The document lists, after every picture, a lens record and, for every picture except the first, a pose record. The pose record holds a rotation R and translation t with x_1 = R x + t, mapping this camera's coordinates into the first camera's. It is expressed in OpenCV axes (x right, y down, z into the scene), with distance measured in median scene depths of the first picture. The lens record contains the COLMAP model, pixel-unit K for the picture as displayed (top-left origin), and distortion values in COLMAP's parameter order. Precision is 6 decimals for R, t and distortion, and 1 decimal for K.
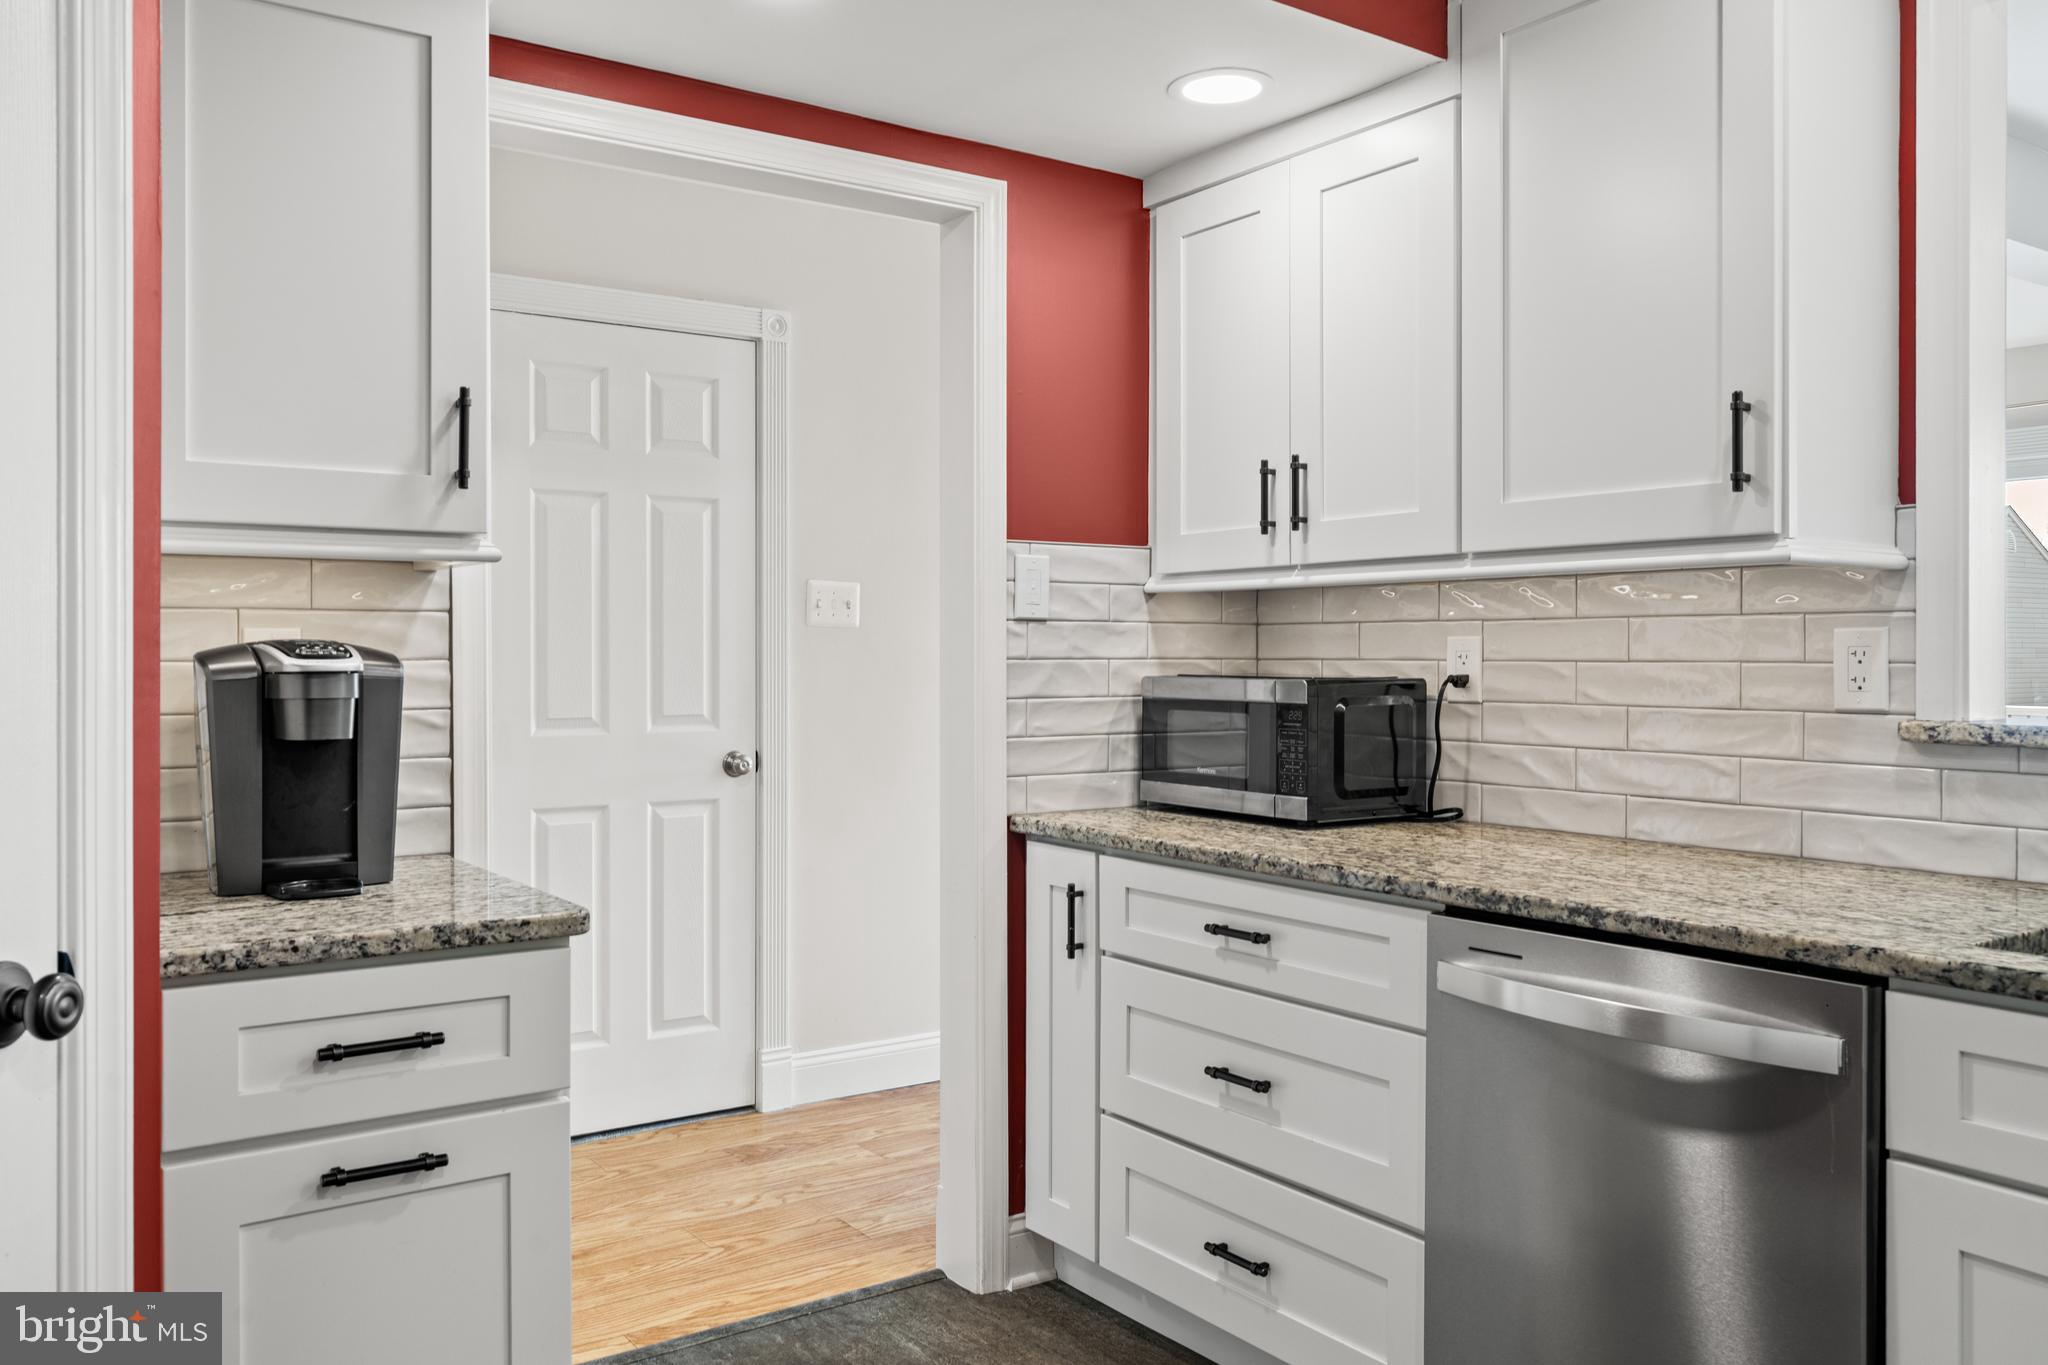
lens RADIAL K [[1566.6, 0, 1019.9], [0, 1566.6, 665.4], [0, 0, 1]] dist [0.007419, 0.000317]
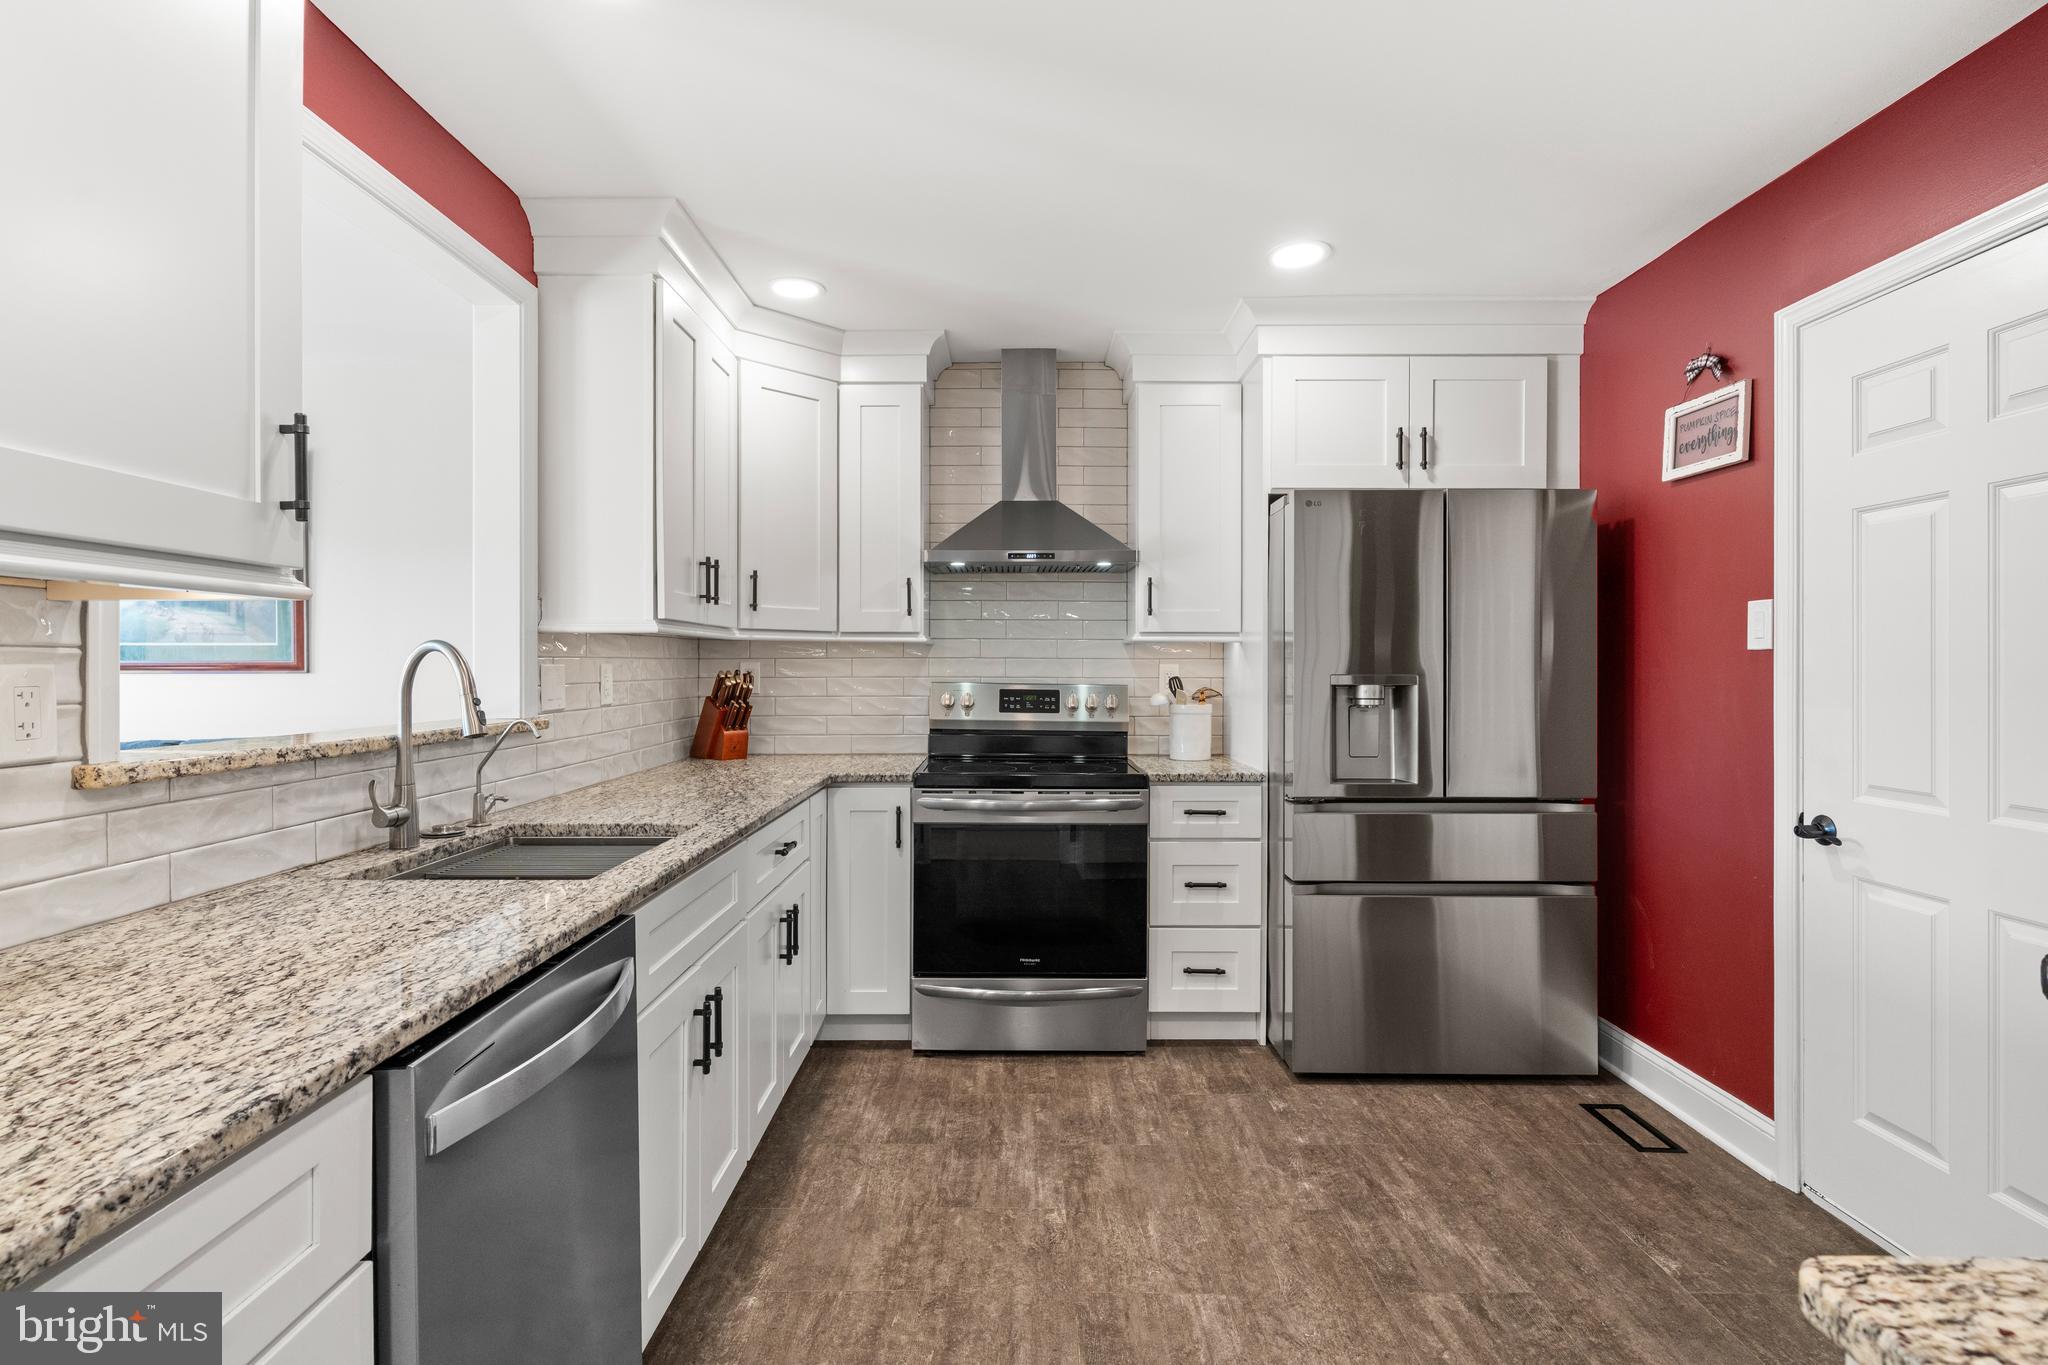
lens RADIAL K [[975.5, 0, 1029.1], [0, 975.5, 671.6], [0, 0, 1]] dist [-0.002165, 0.001021]
pose [[-0.817138, 0.003990, 0.576428, -0.214670], [0.013244, 0.999842, 0.011854, -0.019720], [-0.576289, 0.017321, -0.817062, 1.170145]]
